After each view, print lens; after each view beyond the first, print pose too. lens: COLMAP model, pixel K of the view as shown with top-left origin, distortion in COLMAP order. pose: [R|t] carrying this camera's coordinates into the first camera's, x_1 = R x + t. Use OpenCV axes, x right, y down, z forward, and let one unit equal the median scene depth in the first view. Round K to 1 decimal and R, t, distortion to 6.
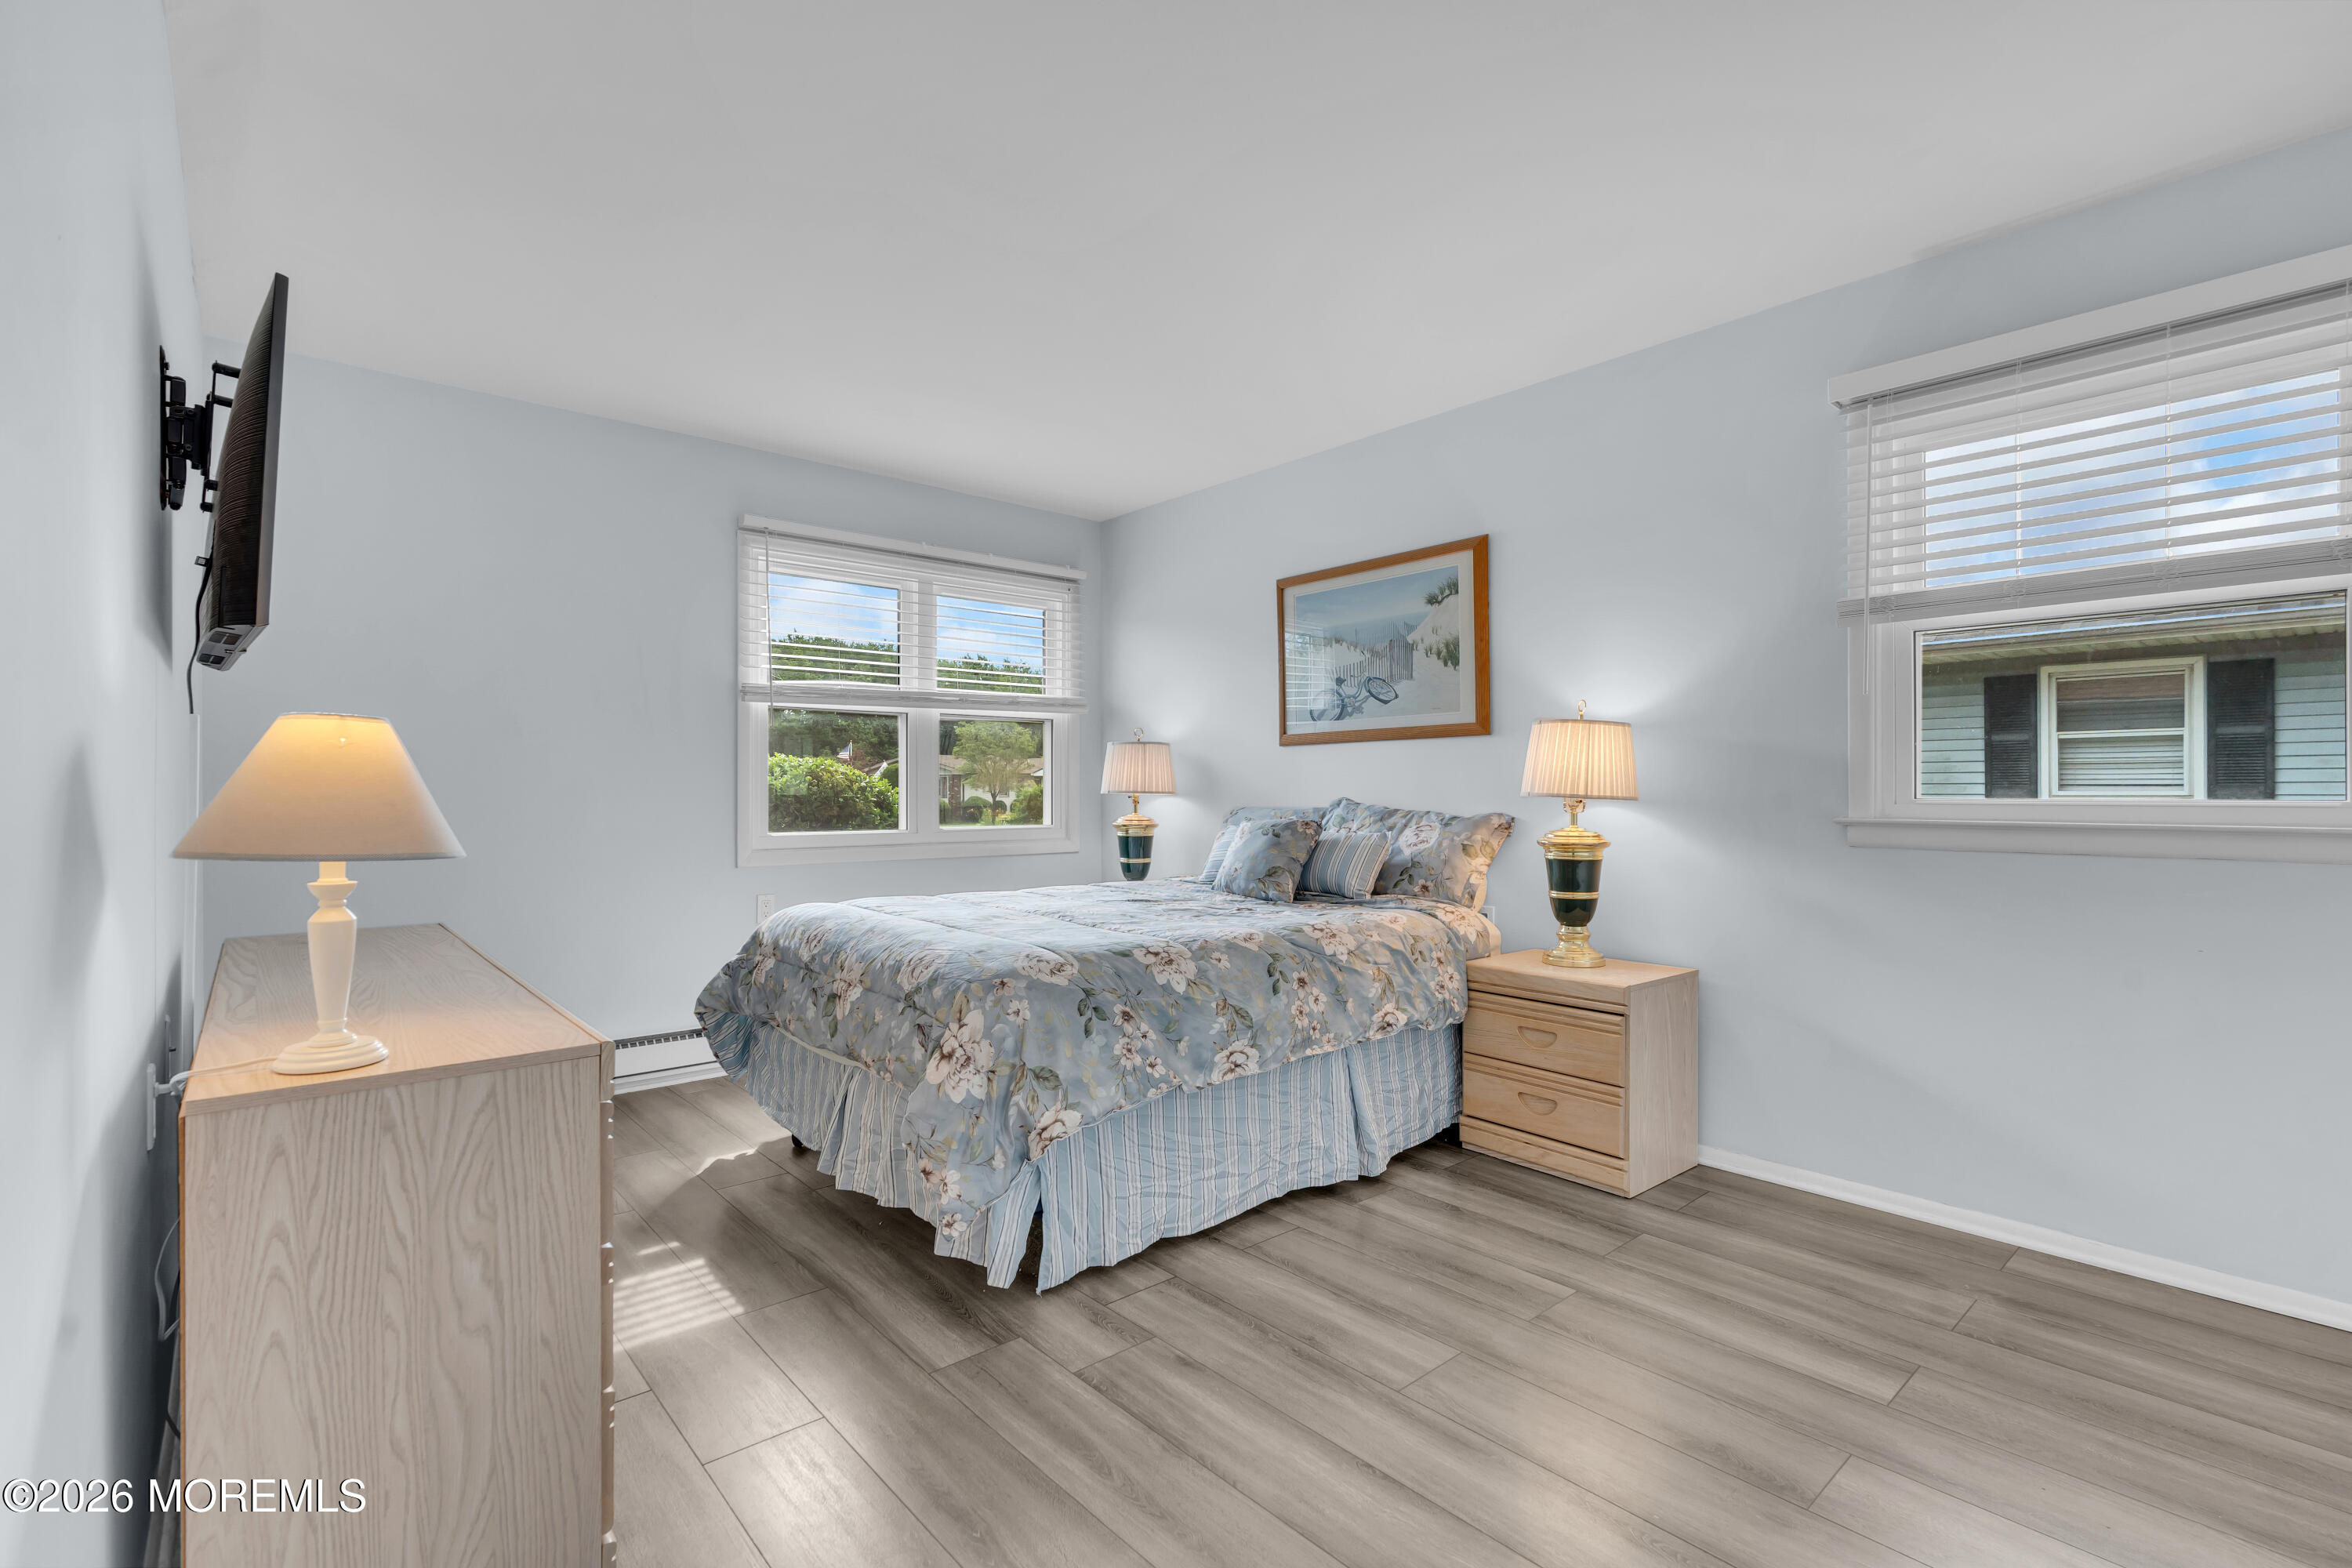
lens RADIAL K [[1065.0, 0, 1156.7], [0, 1065.0, 788.3], [0, 0, 1]] dist [-0.000253, 0.000379]
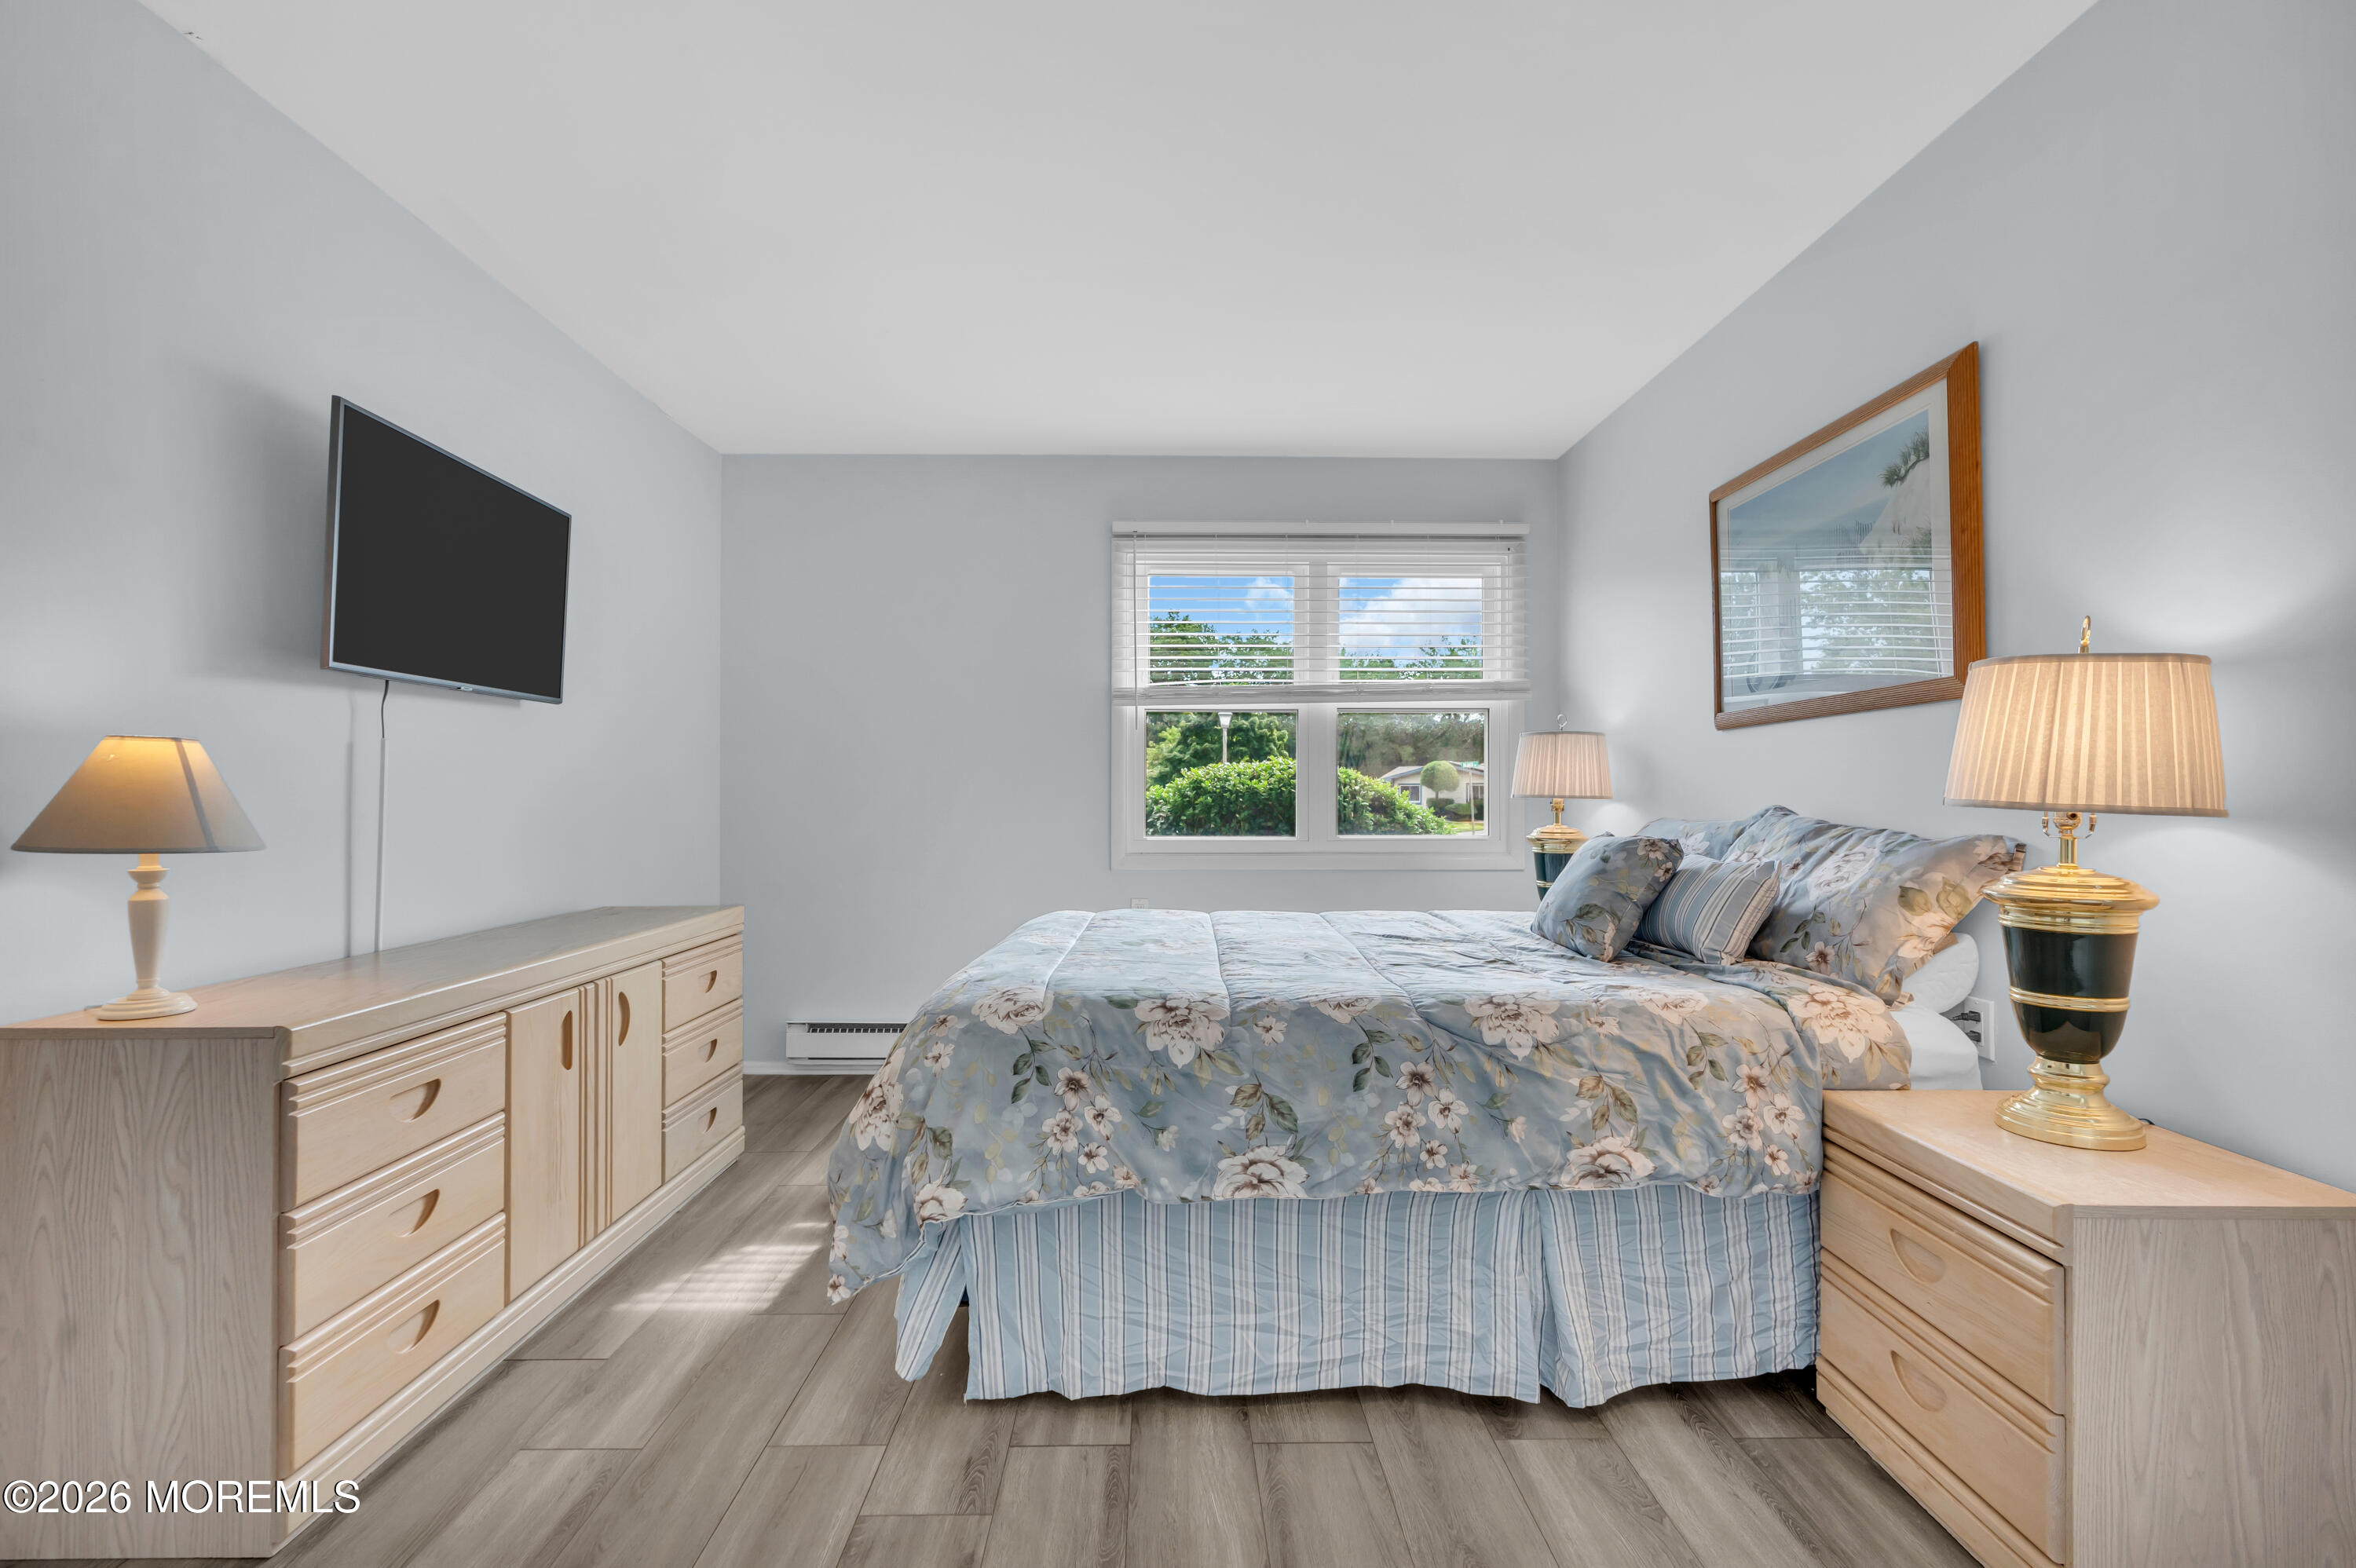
lens RADIAL K [[1066.7, 0, 1177.3], [0, 1066.7, 786.2], [0, 0, 1]] dist [-0.000253, 0.000379]
pose [[0.767781, -0.004139, -0.640700, 0.400873], [0.001173, 0.999987, -0.005054, -0.000379], [0.640712, 0.003129, 0.767775, 0.338516]]
